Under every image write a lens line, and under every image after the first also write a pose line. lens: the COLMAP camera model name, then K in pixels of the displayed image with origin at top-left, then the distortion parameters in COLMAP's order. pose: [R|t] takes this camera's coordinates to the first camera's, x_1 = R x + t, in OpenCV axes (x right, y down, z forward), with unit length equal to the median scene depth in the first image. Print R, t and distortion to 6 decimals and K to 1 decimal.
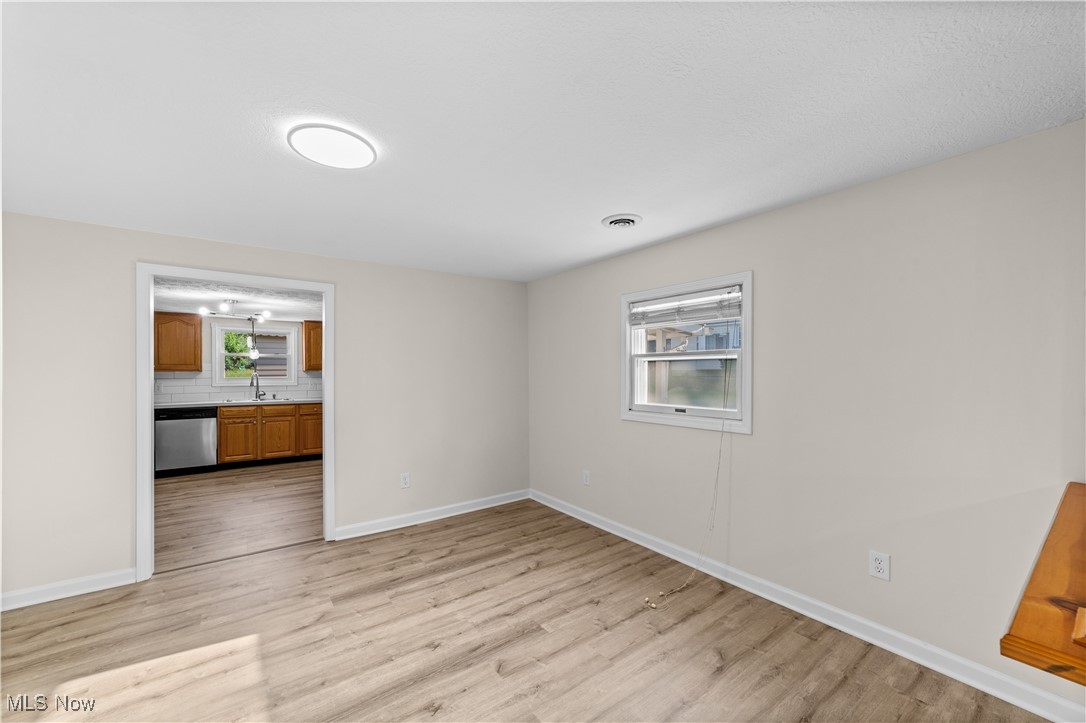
lens RADIAL K [[426.3, 0, 543.4], [0, 426.3, 375.1], [0, 0, 1]] dist [-0.018077, 0.009059]
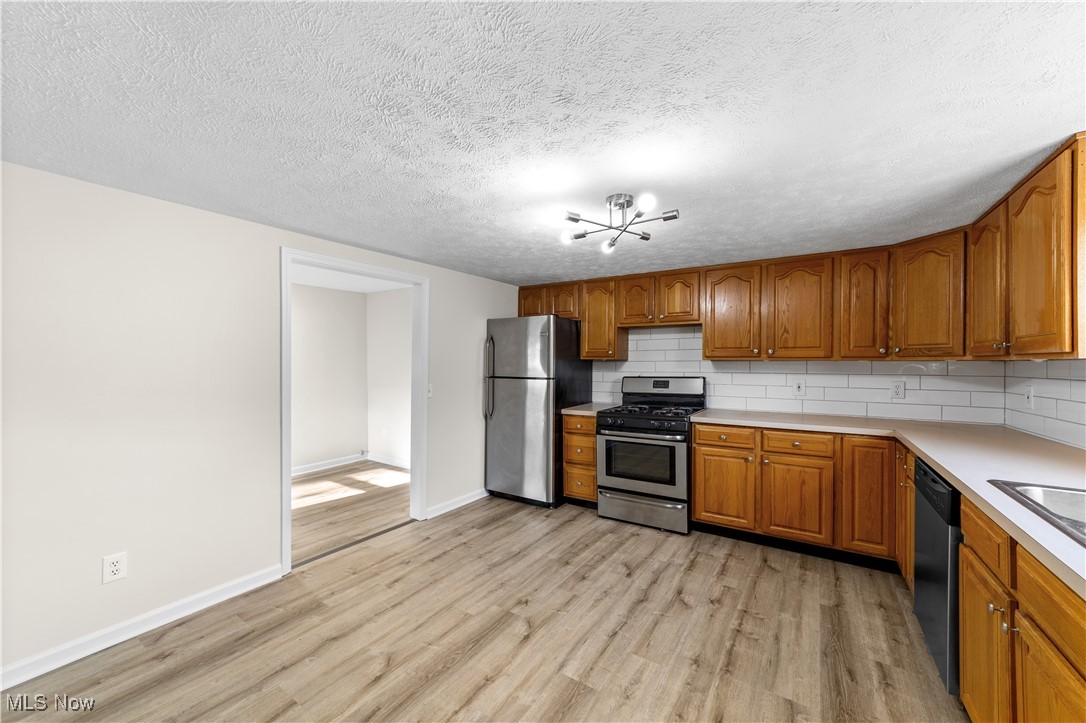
lens RADIAL K [[413.8, 0, 543.0], [0, 413.8, 361.5], [0, 0, 1]] dist [-0.000607, -0.000038]
pose [[-0.937174, 0.002038, -0.348857, -0.400790], [-0.000507, 0.999974, 0.007203, -0.008000], [0.348862, 0.006928, -0.937148, 1.083669]]
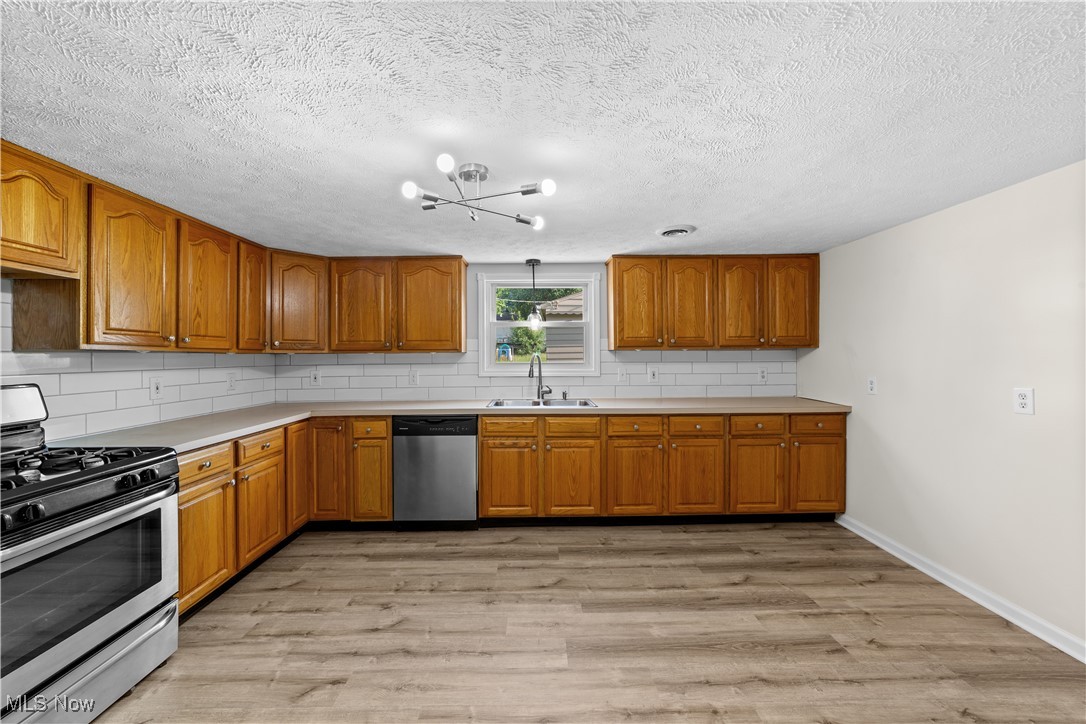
lens RADIAL K [[422.3, 0, 538.5], [0, 422.3, 349.3], [0, 0, 1]] dist [-0.008597, 0.000179]
pose [[0.812453, -0.012608, -0.582890, -0.358226], [0.000031, 0.999767, -0.021581, 0.000464], [0.583026, 0.017516, 0.812265, 0.557862]]
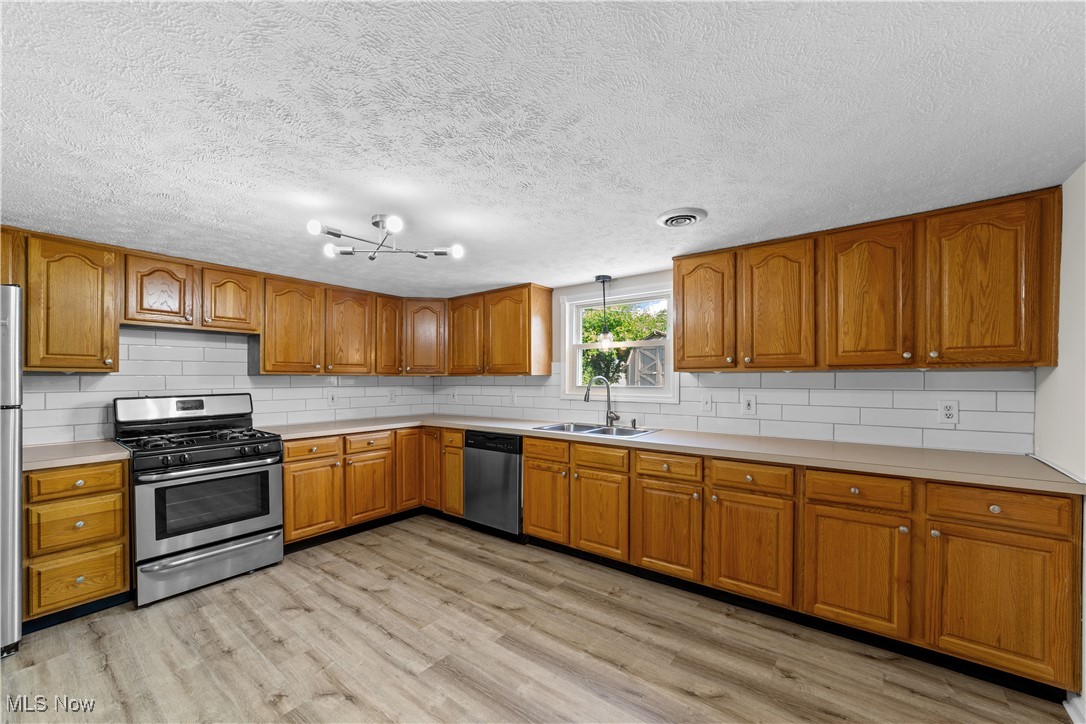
lens RADIAL K [[426.3, 0, 543.4], [0, 426.3, 375.6], [0, 0, 1]] dist [-0.018077, 0.009059]
pose [[0.273713, -0.005312, -0.961797, -0.187651], [-0.006306, 0.999953, -0.007317, -0.002807], [0.961791, 0.008067, 0.273667, 0.814416]]
